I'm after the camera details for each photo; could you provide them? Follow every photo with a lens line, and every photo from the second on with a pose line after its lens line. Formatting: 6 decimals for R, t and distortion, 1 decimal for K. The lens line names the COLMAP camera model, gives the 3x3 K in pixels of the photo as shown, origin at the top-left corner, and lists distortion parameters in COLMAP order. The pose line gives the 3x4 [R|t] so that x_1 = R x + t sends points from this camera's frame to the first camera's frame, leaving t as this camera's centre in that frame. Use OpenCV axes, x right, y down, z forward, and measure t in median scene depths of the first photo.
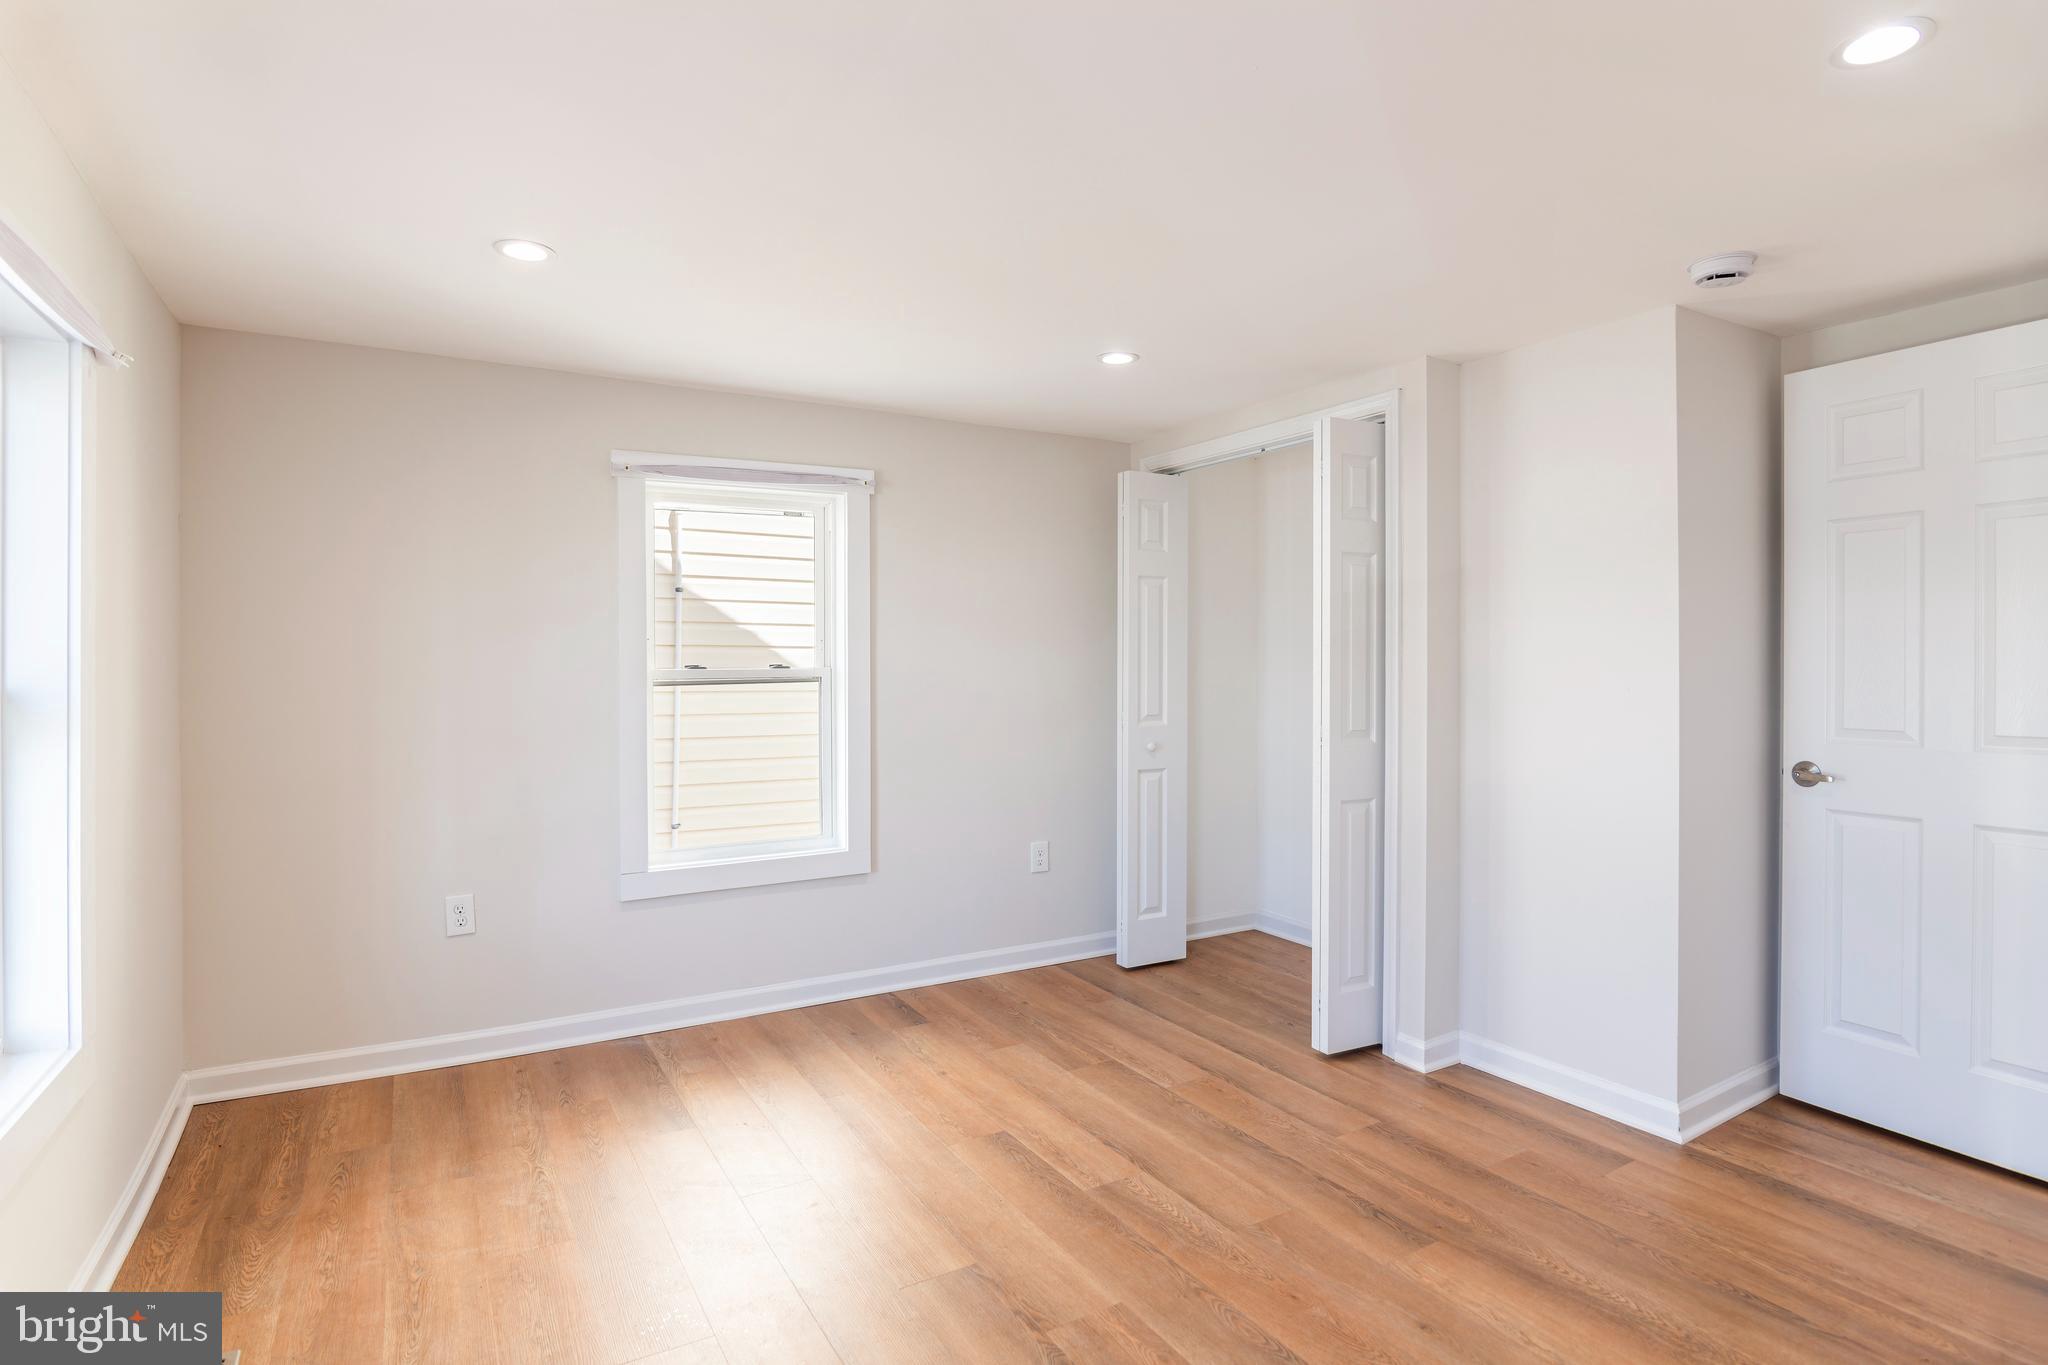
lens RADIAL K [[1023.6, 0, 1035.8], [0, 1023.6, 666.8], [0, 0, 1]] dist [-0.004216, -0.000436]
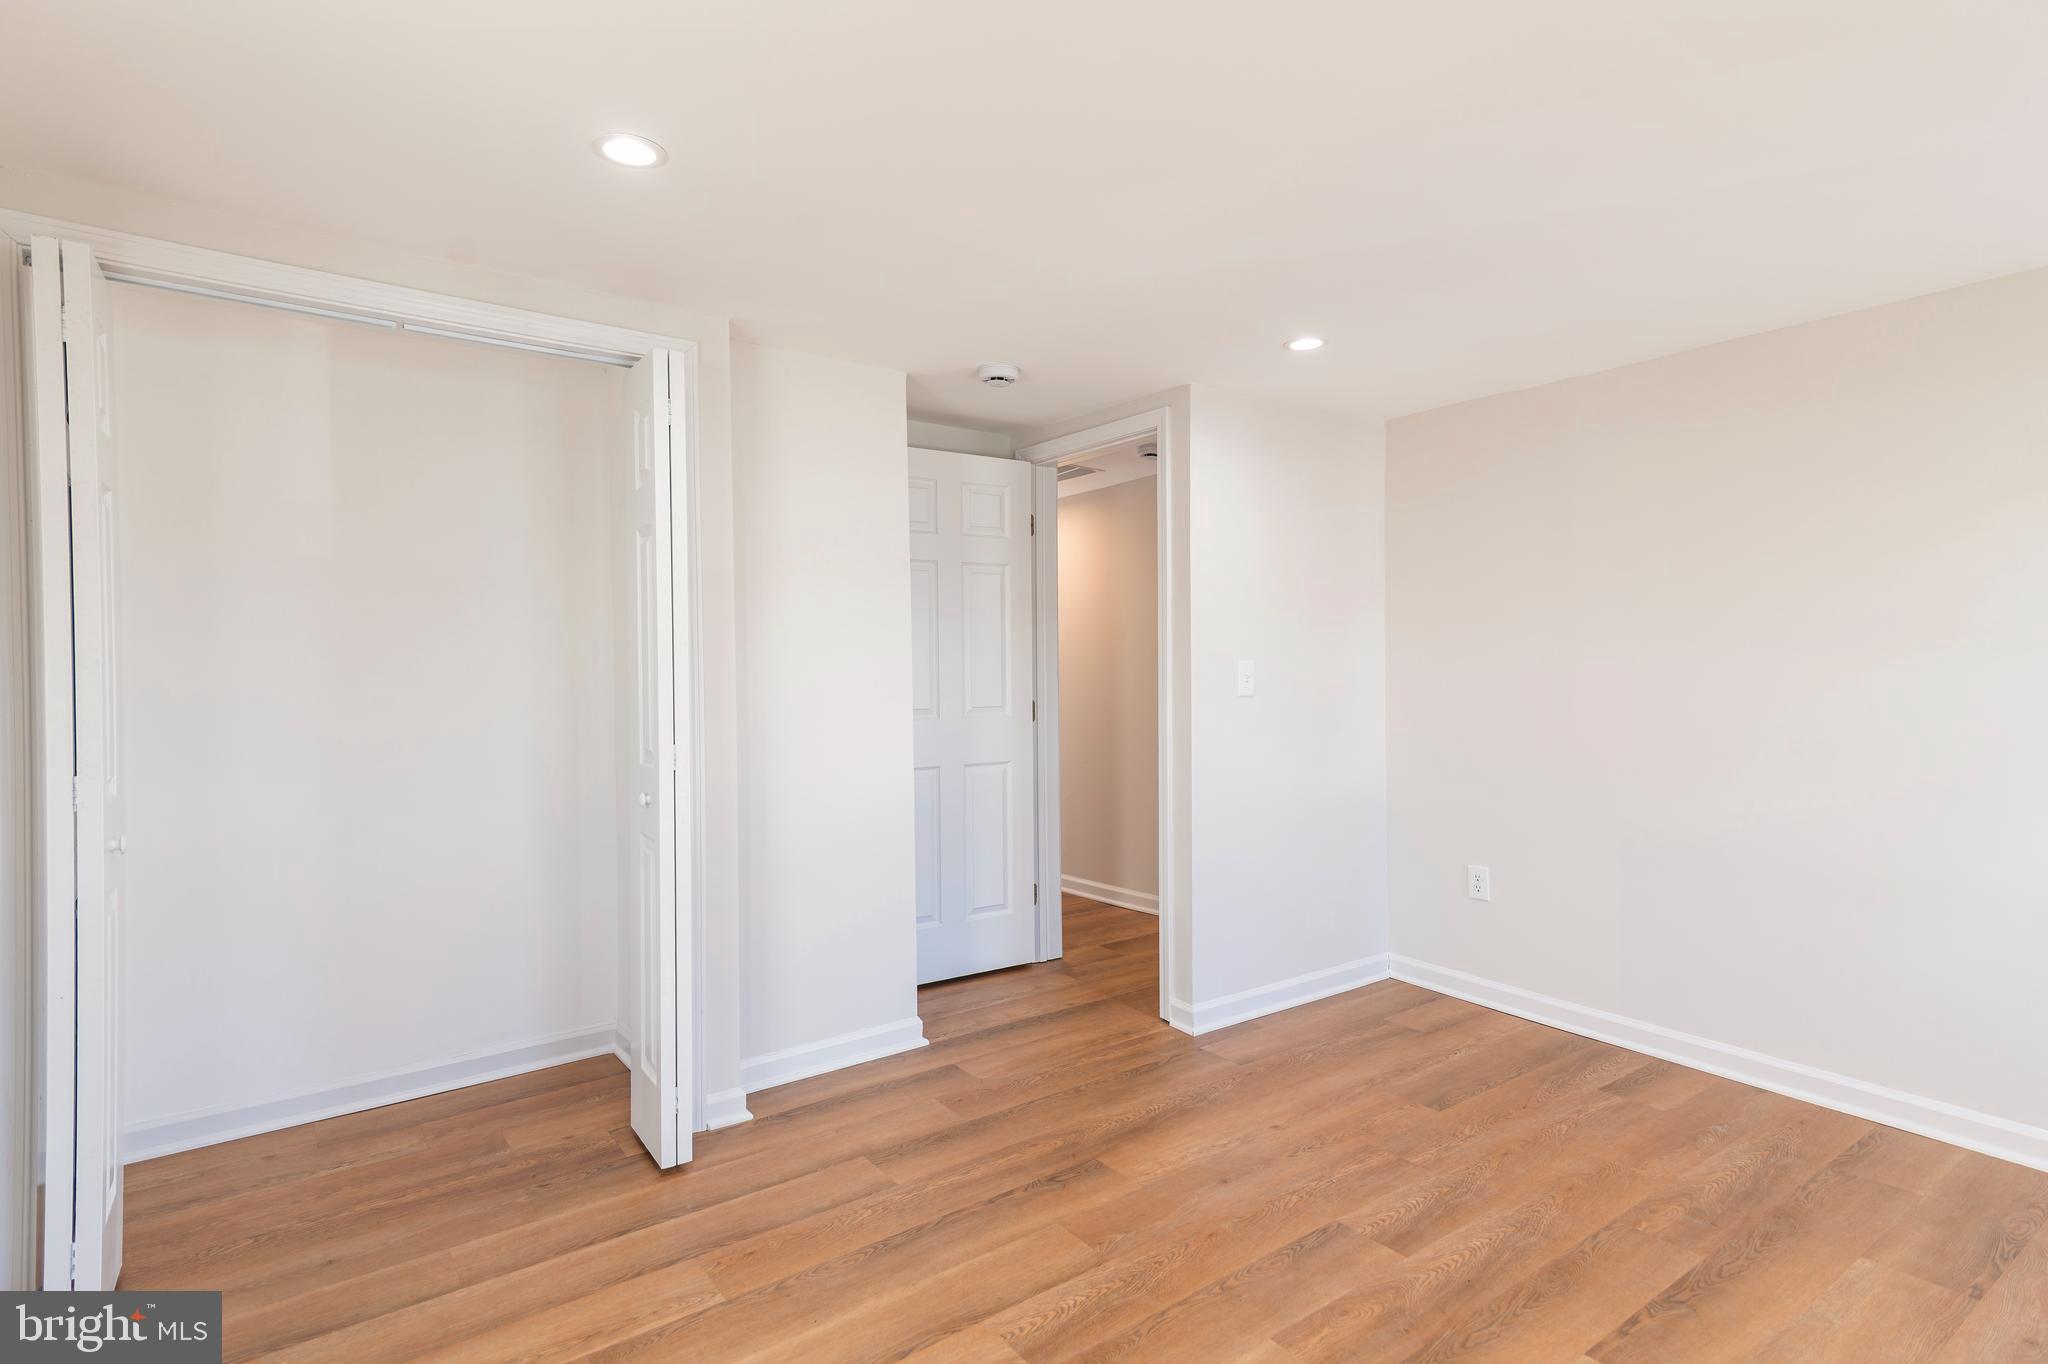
lens RADIAL K [[1024.0, 0, 1024.0], [0, 1024.0, 682.0], [0, 0, 1]] dist [0.038409, 0.000193]
pose [[-0.080409, -0.014650, 0.996654, -0.622774], [0.009340, 0.999837, 0.015451, 0.001088], [-0.996718, 0.010551, -0.080259, 0.956220]]
